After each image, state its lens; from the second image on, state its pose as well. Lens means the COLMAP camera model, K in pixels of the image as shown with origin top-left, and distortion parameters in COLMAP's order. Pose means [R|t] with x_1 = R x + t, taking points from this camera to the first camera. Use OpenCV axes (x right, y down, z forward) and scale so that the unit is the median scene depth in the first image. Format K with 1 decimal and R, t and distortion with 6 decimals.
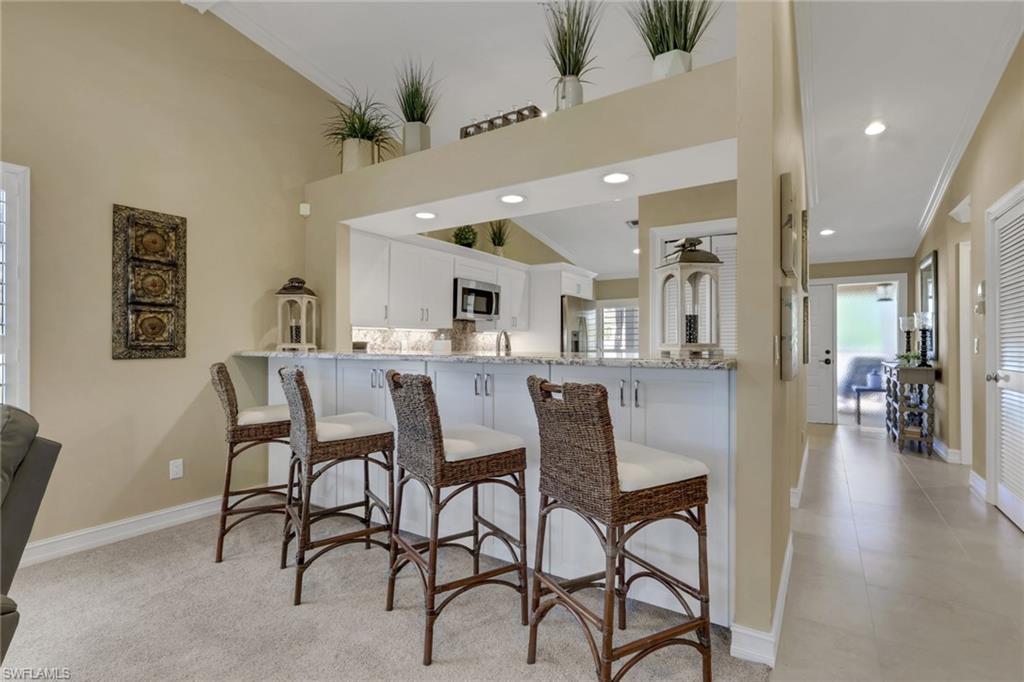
lens RADIAL K [[479.2, 0, 509.4], [0, 479.2, 337.1], [0, 0, 1]] dist [0.001422, 0.000415]
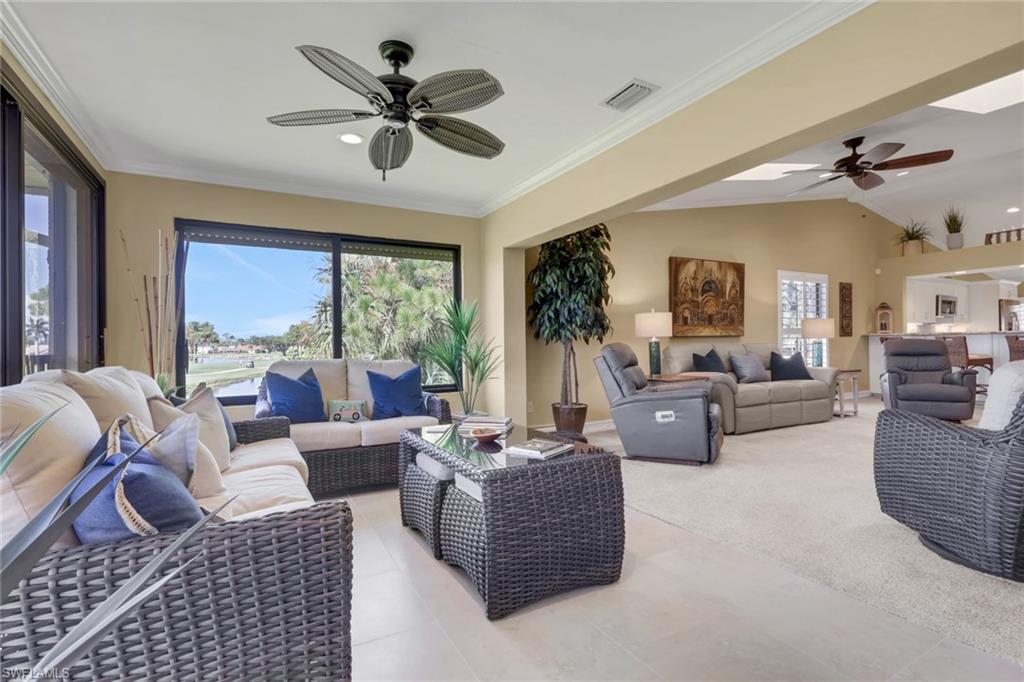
lens RADIAL K [[479.2, 0, 509.4], [0, 479.2, 337.1], [0, 0, 1]] dist [0.001422, 0.000415]
pose [[0.885724, -0.013745, -0.464009, -1.168310], [0.018128, 0.999823, 0.004987, 0.001612], [0.463858, -0.012829, 0.885817, -2.313992]]
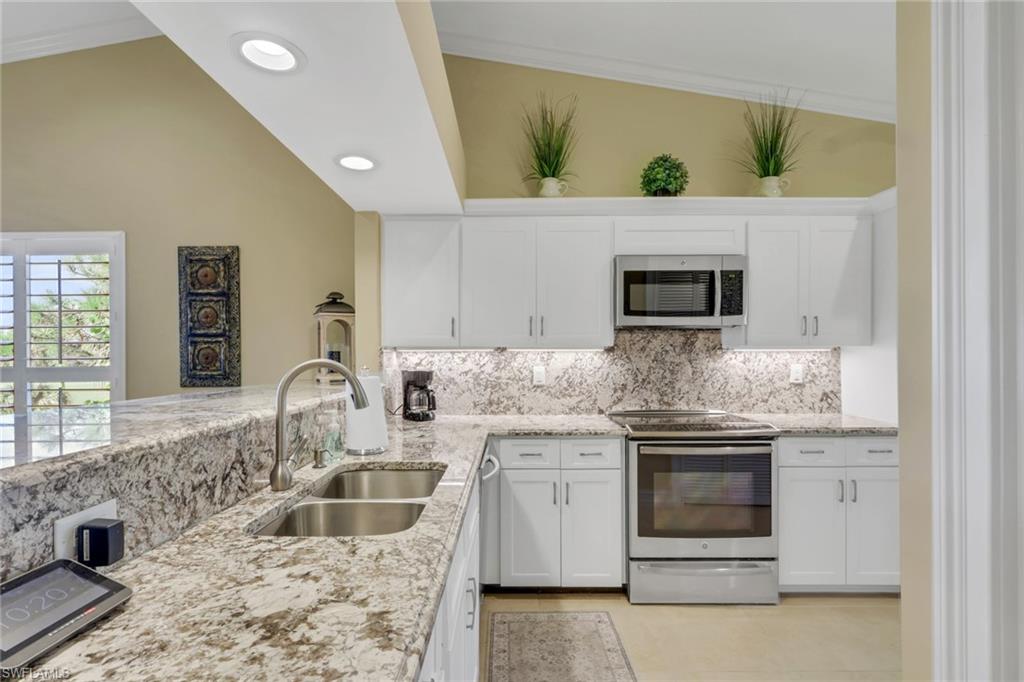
lens RADIAL K [[478.3, 0, 508.2], [0, 478.3, 351.2], [0, 0, 1]] dist [0.001920, 0.000187]
pose [[0.543068, -0.008926, -0.839641, 0.479361], [0.015354, 0.999882, -0.000698, -0.022314], [0.839548, -0.012513, 0.543141, 0.965874]]
